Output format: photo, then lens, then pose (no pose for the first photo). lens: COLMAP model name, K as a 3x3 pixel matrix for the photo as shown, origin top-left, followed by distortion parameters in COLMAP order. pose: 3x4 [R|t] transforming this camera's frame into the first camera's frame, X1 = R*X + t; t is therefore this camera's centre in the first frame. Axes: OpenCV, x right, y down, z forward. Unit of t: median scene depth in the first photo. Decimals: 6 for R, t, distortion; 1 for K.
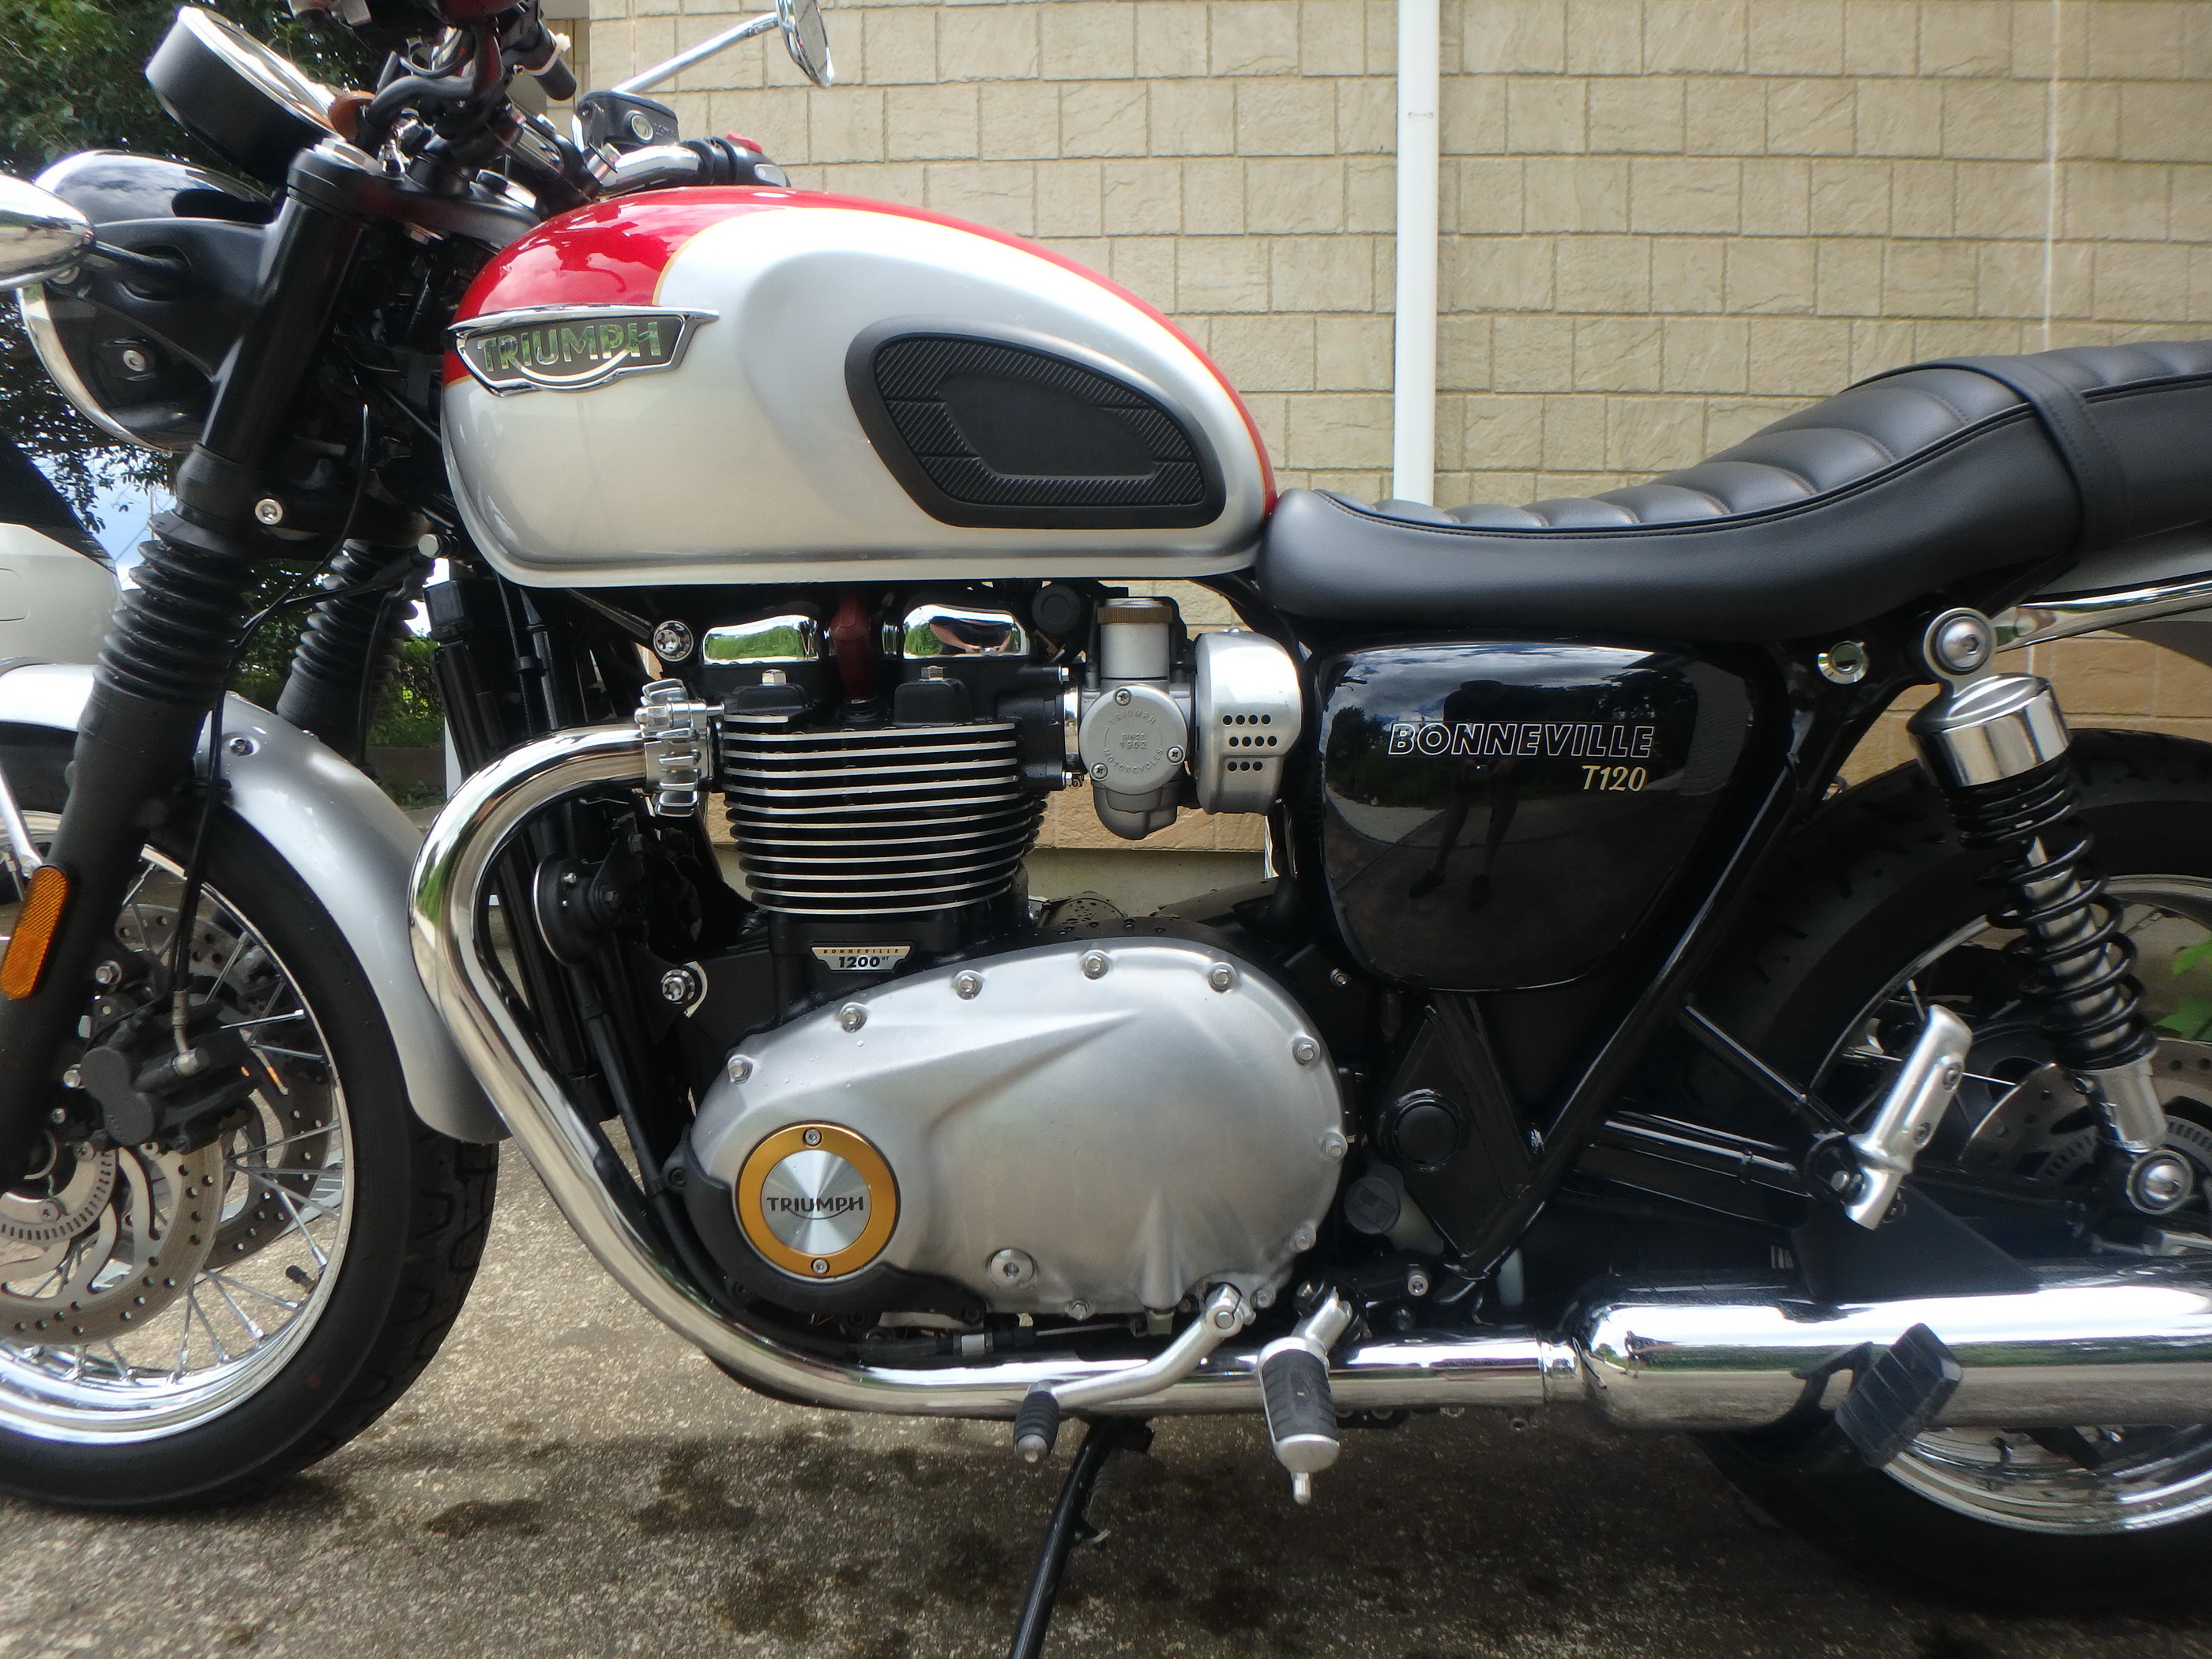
lens RADIAL K [[1332.7, 0, 1106.0], [0, 1332.7, 829.5], [0, 0, 1]] dist [-0.030776, 0.000554]
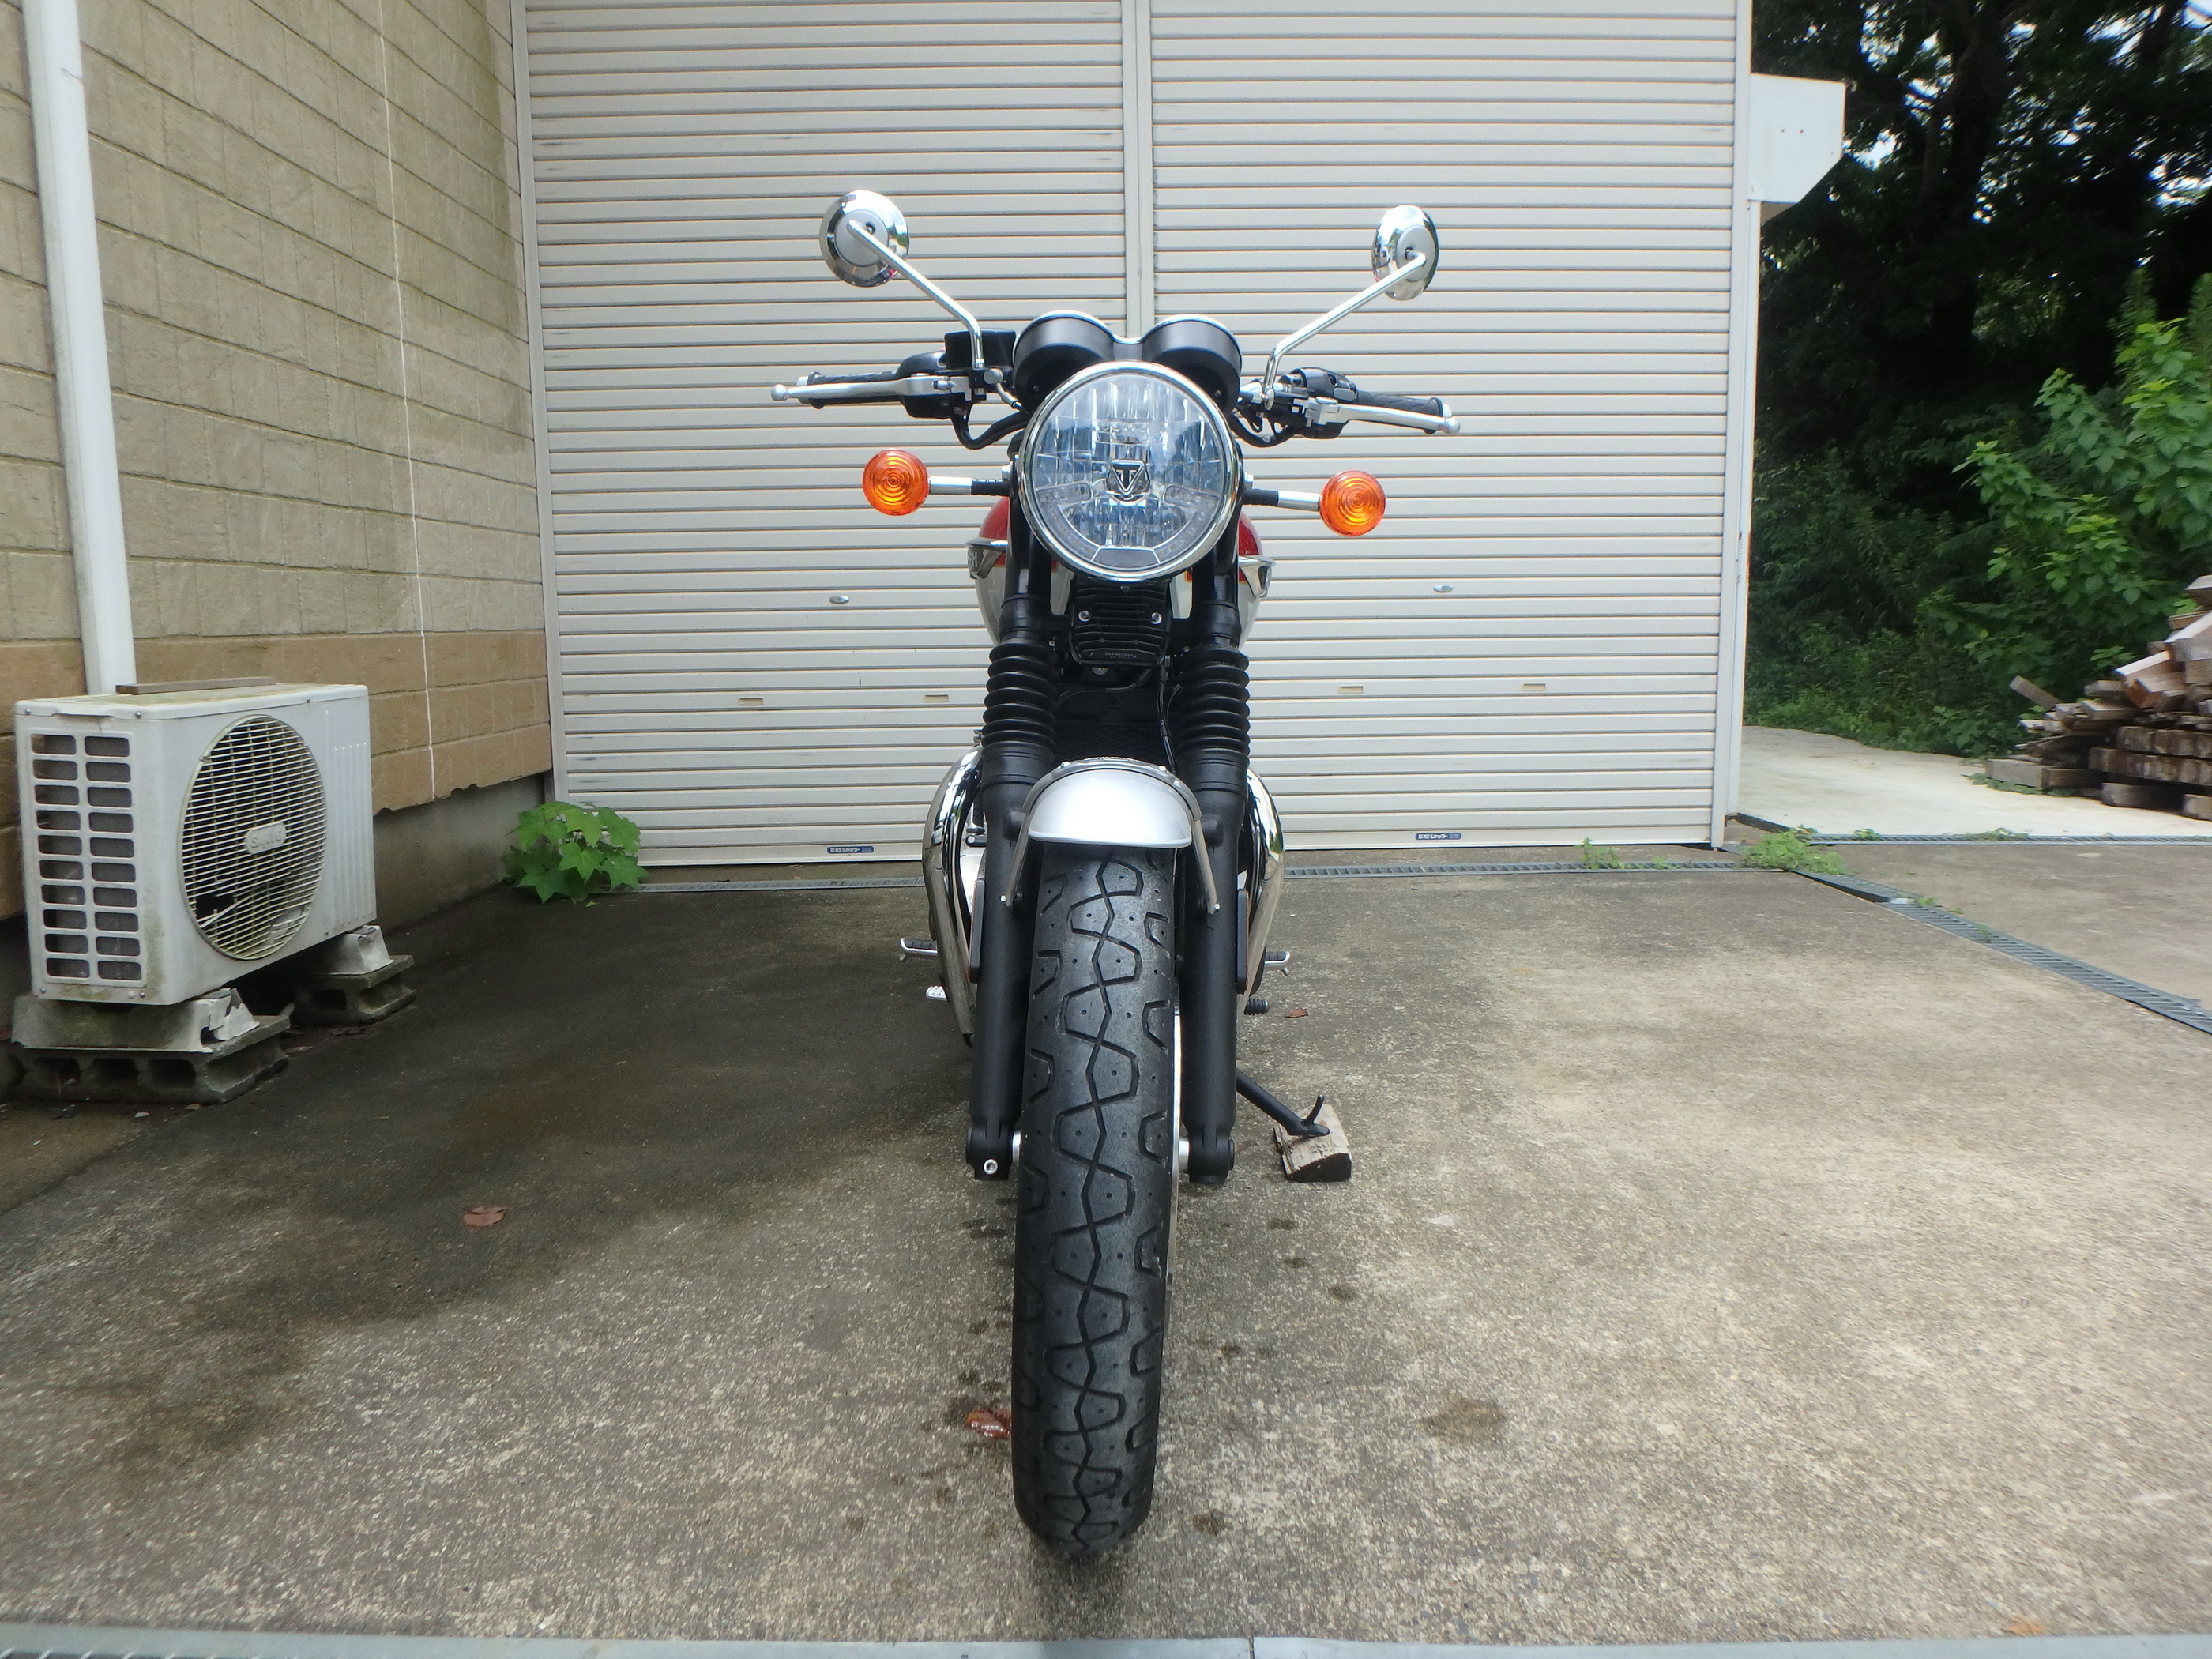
lens RADIAL K [[1332.7, 0, 1106.0], [0, 1332.7, 829.5], [0, 0, 1]] dist [-0.030776, 0.000554]
pose [[-0.041094, -0.163547, 0.985679, -0.729395], [0.119521, 0.978624, 0.167359, -0.099521], [-0.991981, 0.124687, -0.020669, 0.372748]]
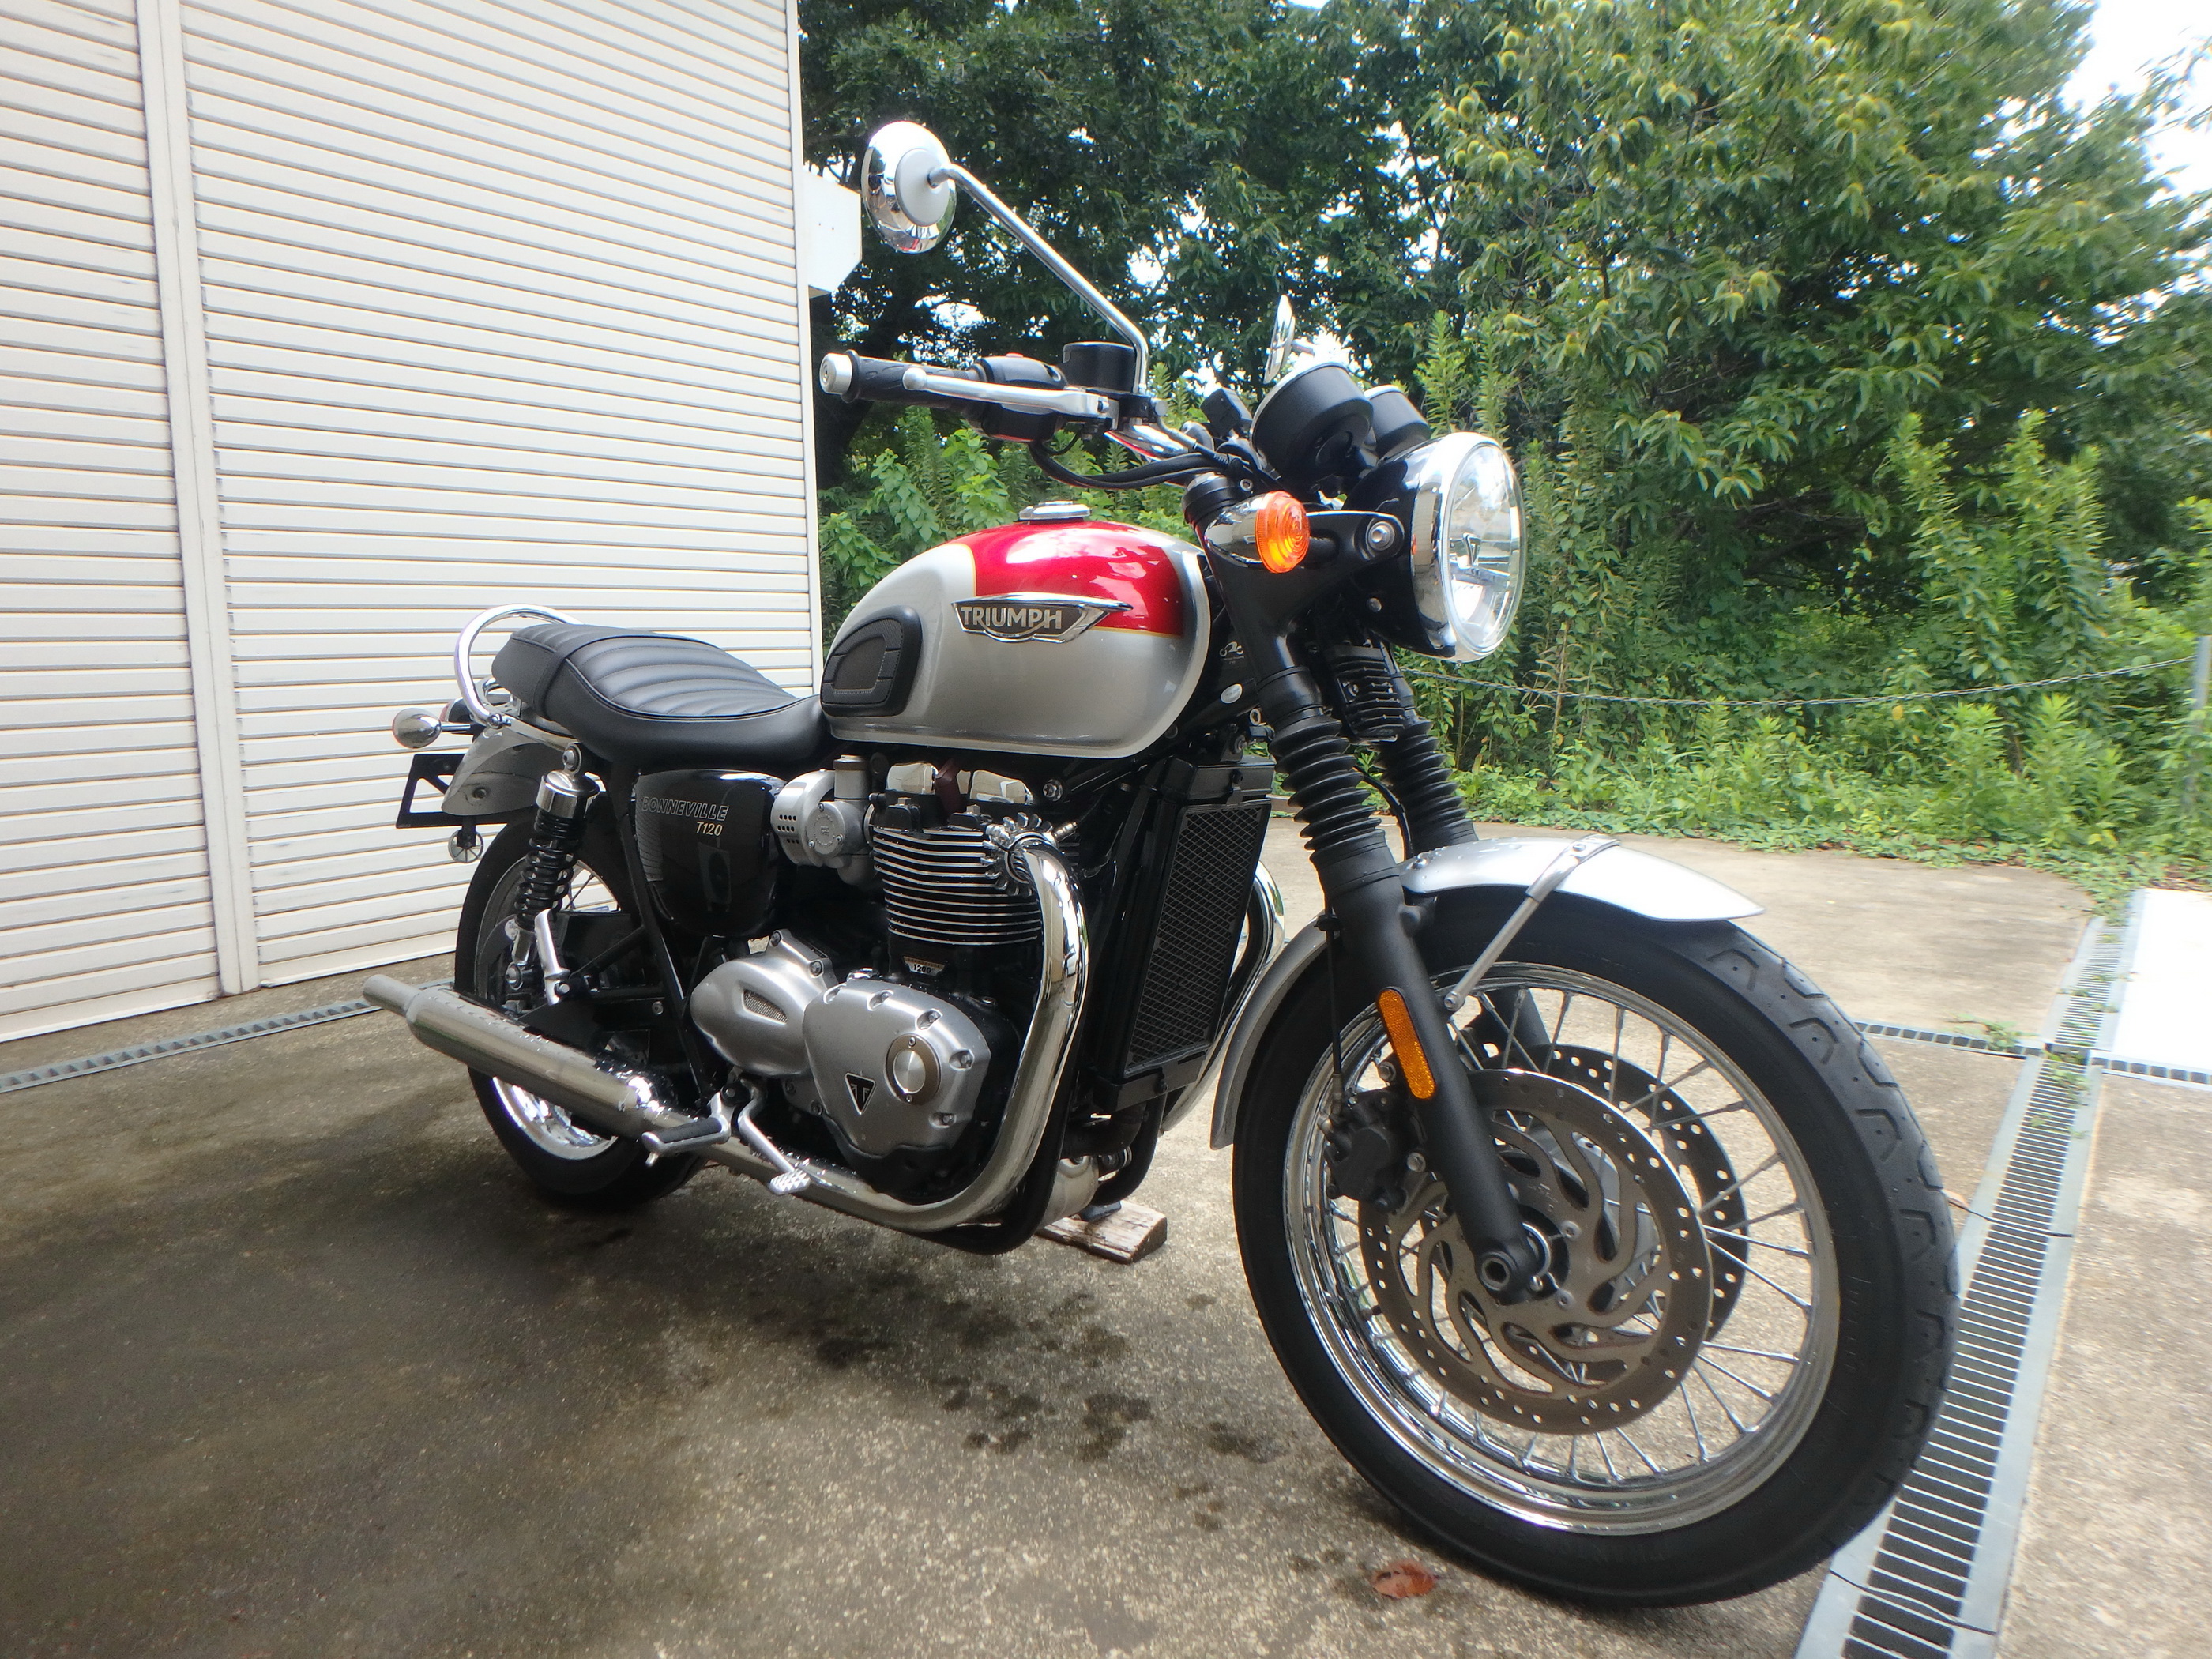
lens RADIAL K [[1373.4, 0, 1016.3], [0, 1373.4, 823.0], [0, 0, 1]] dist [-0.032598, 0.003594]
pose [[-0.793434, -0.075144, 0.604000, -0.424710], [0.074053, 0.973059, 0.218338, -0.166291], [-0.604135, 0.217965, -0.766494, 0.815233]]
